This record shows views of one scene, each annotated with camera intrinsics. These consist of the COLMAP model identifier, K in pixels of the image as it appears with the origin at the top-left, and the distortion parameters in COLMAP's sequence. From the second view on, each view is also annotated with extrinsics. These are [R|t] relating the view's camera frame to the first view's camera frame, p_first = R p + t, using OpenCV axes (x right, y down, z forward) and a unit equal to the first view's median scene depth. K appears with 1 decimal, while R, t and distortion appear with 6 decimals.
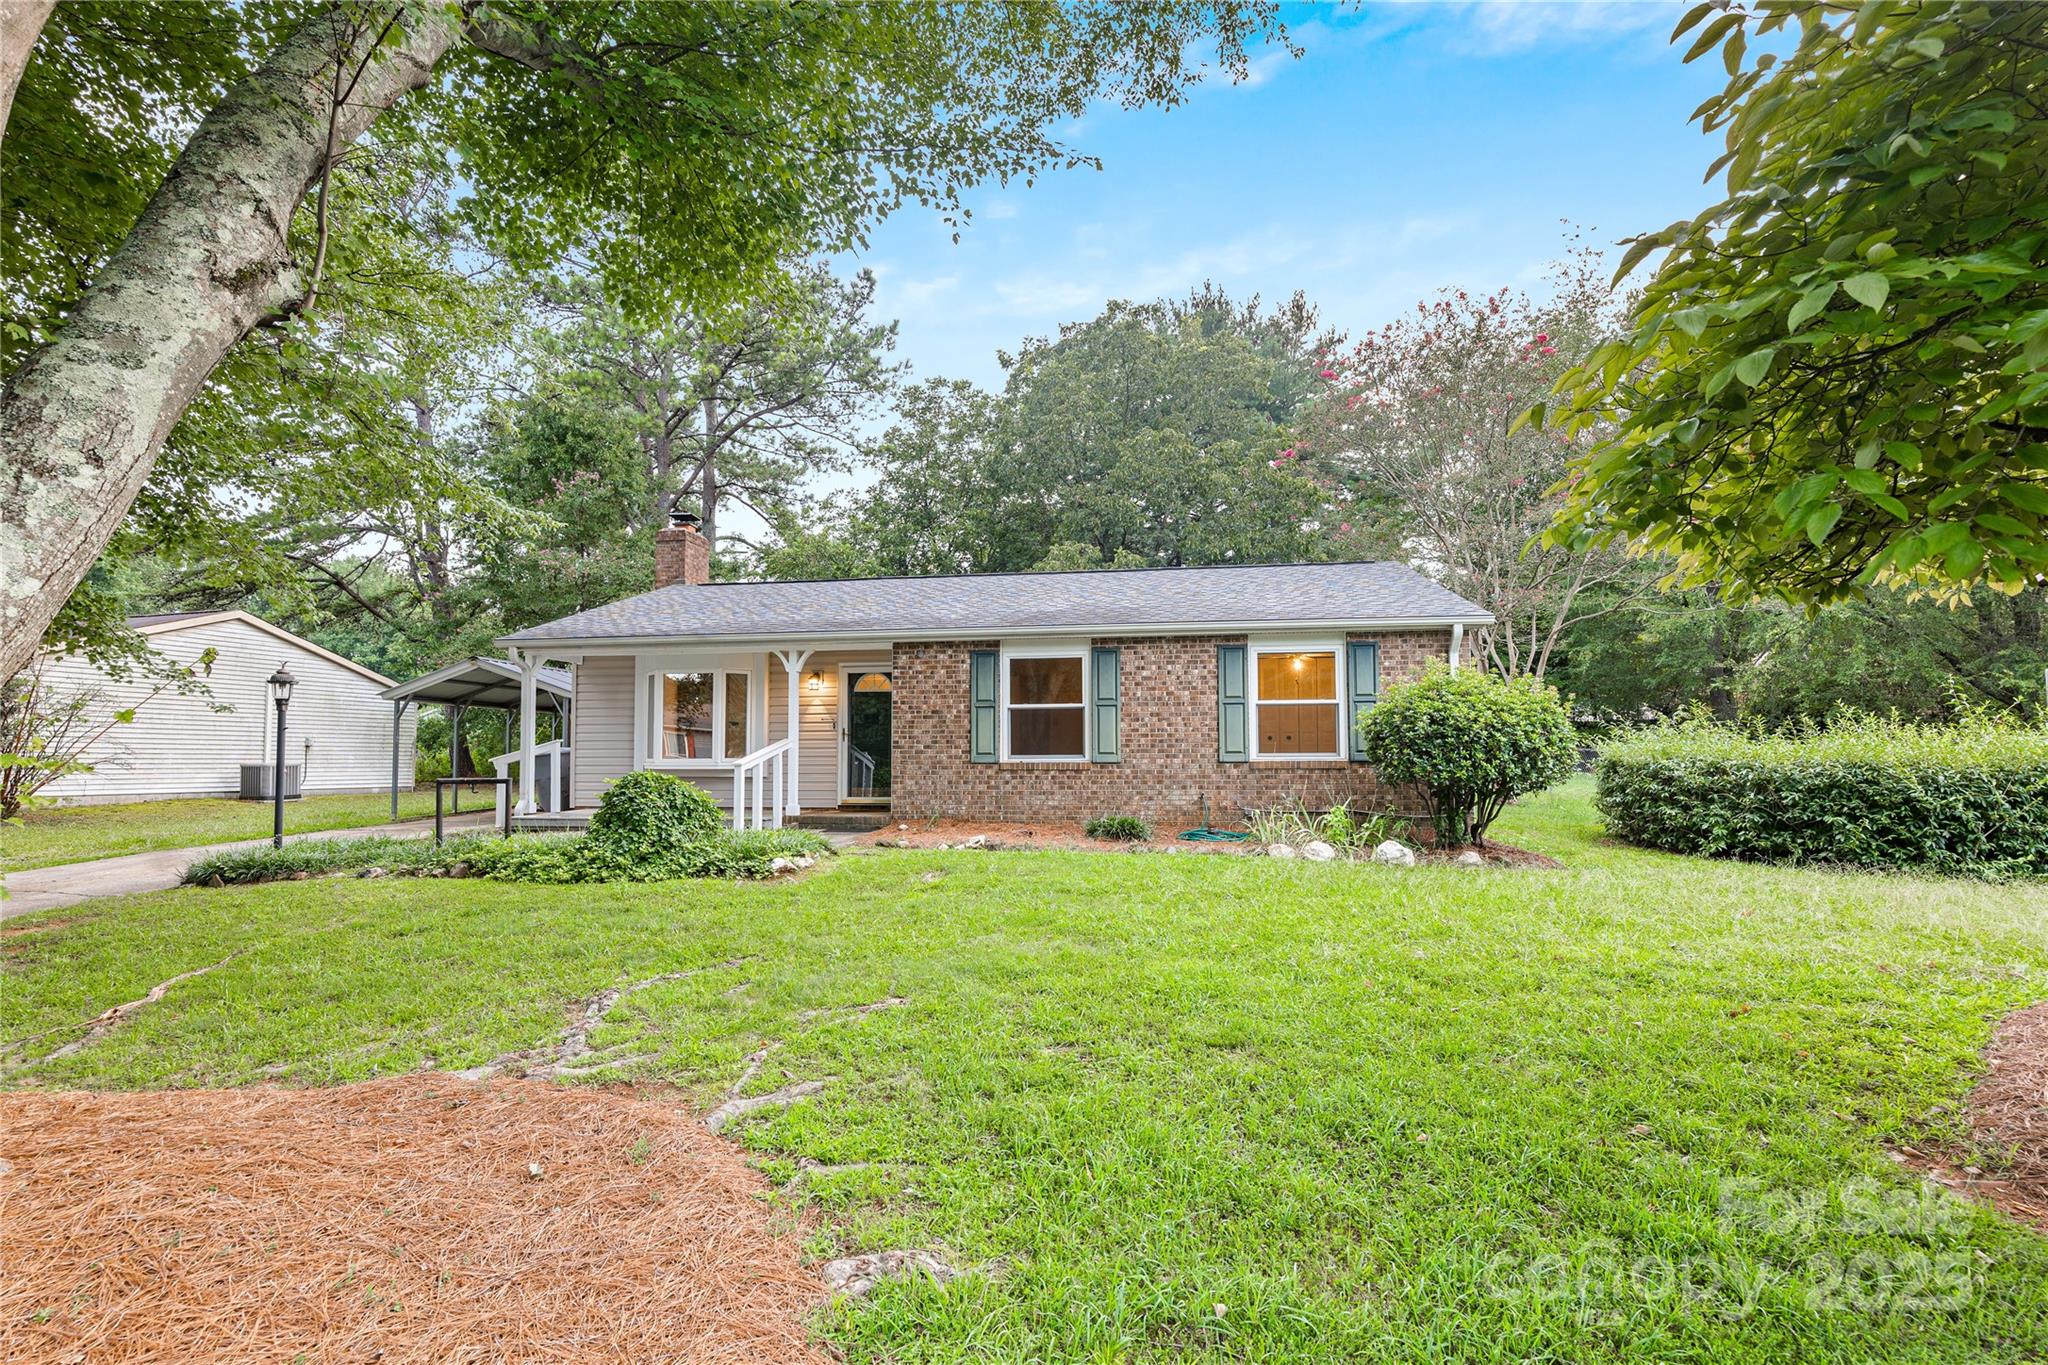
lens RADIAL K [[966.9, 0, 1081.3], [0, 966.9, 624.7], [0, 0, 1]] dist [0.008425, -0.000862]
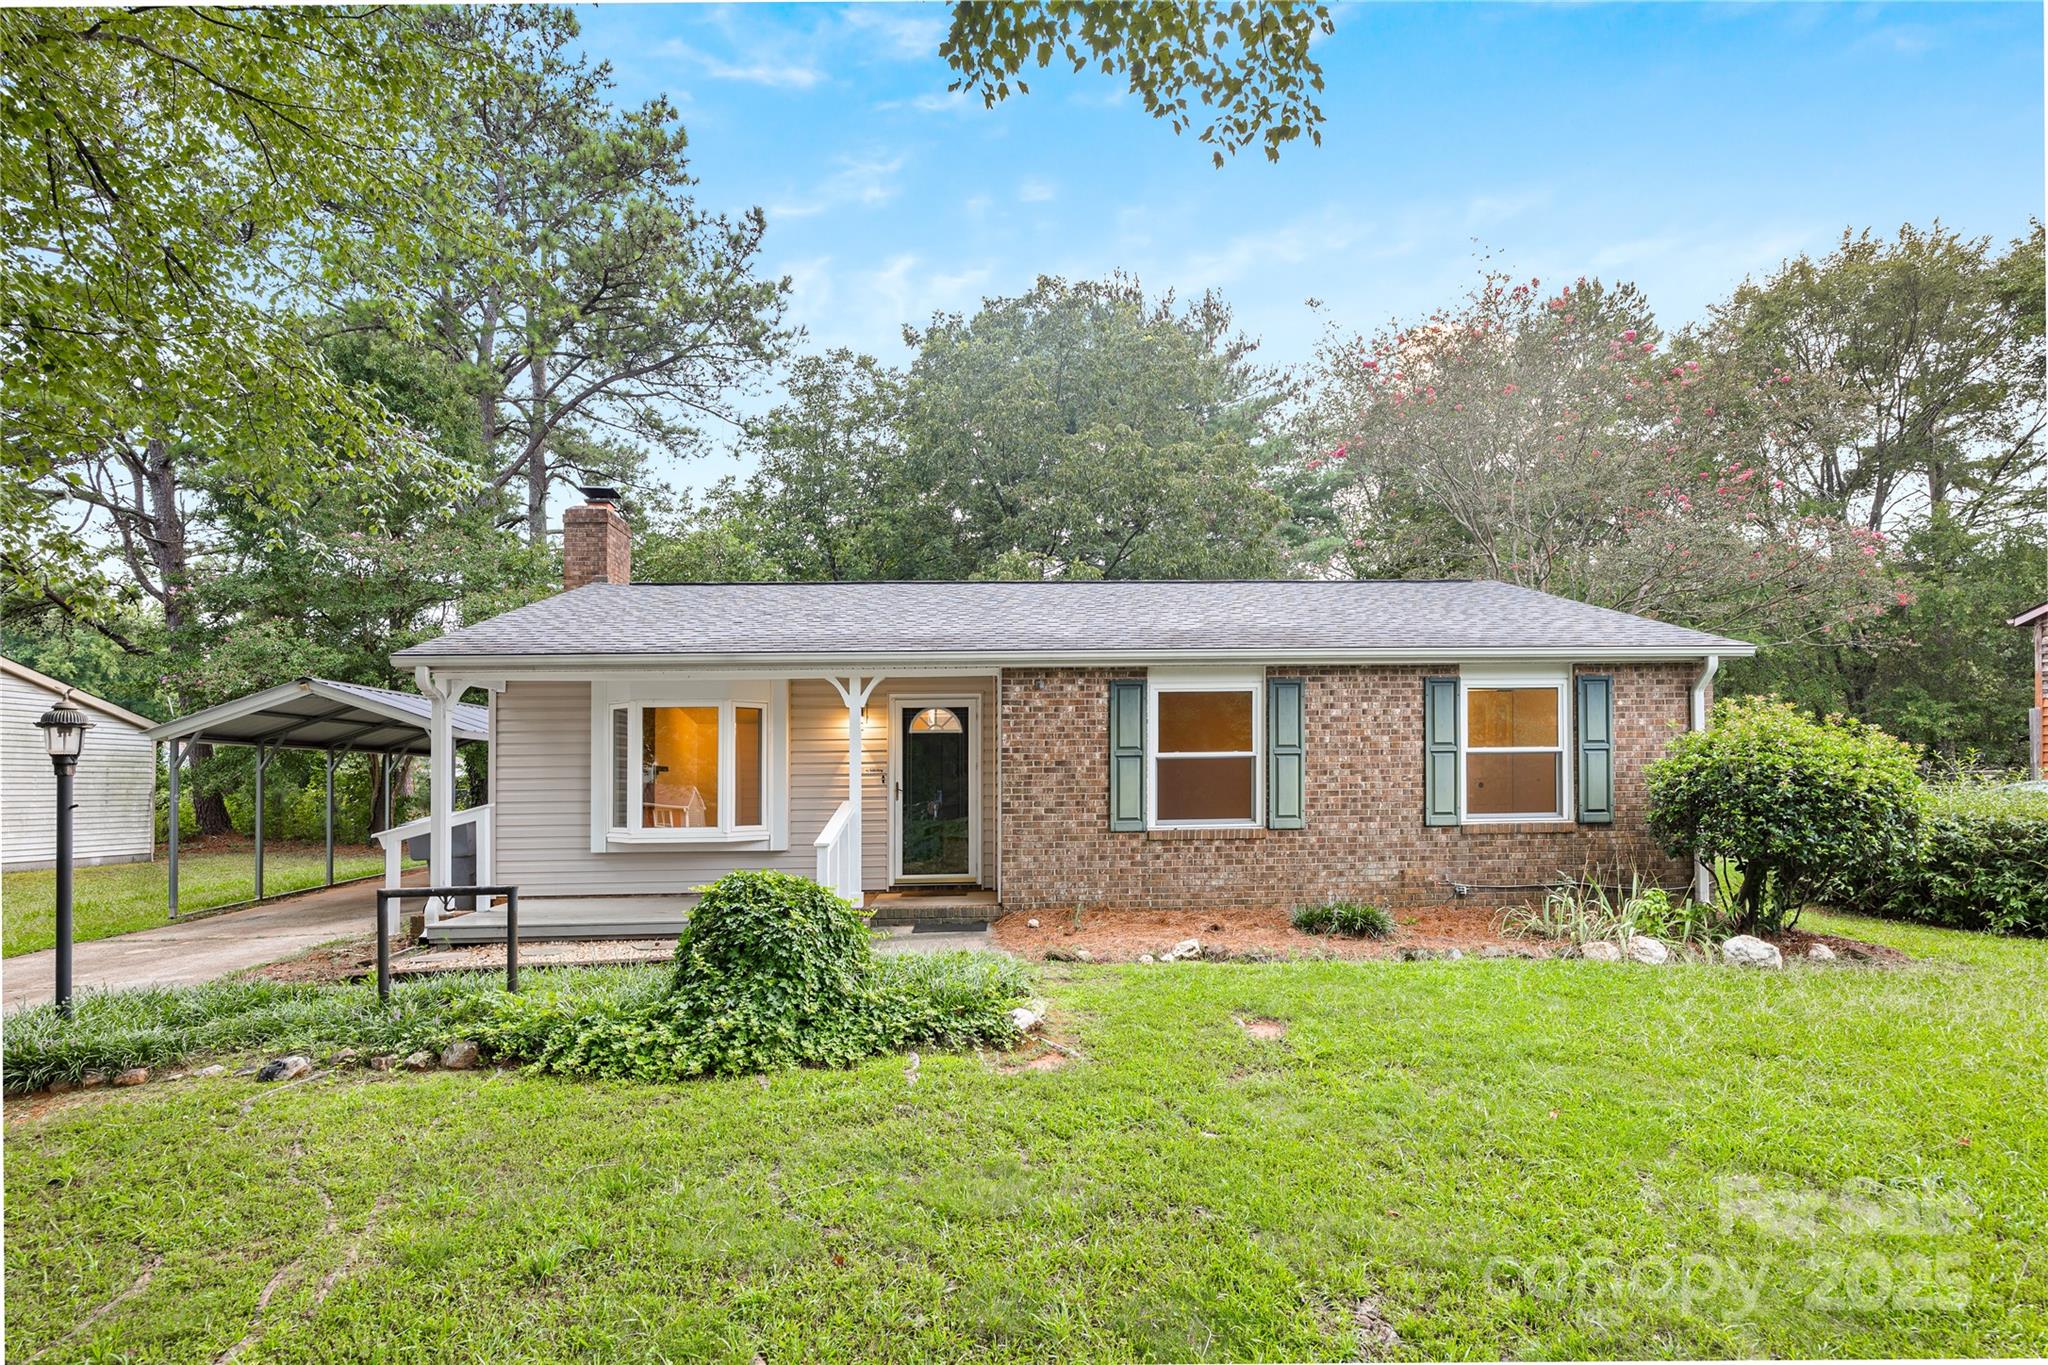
lens RADIAL K [[966.9, 0, 1020.3], [0, 966.9, 685.0], [0, 0, 1]] dist [0.008425, -0.000862]
pose [[0.982130, 0.010845, 0.187892, -0.320064], [-0.018174, 0.999138, 0.037329, 0.003889], [-0.187326, -0.040076, 0.981480, 0.285649]]
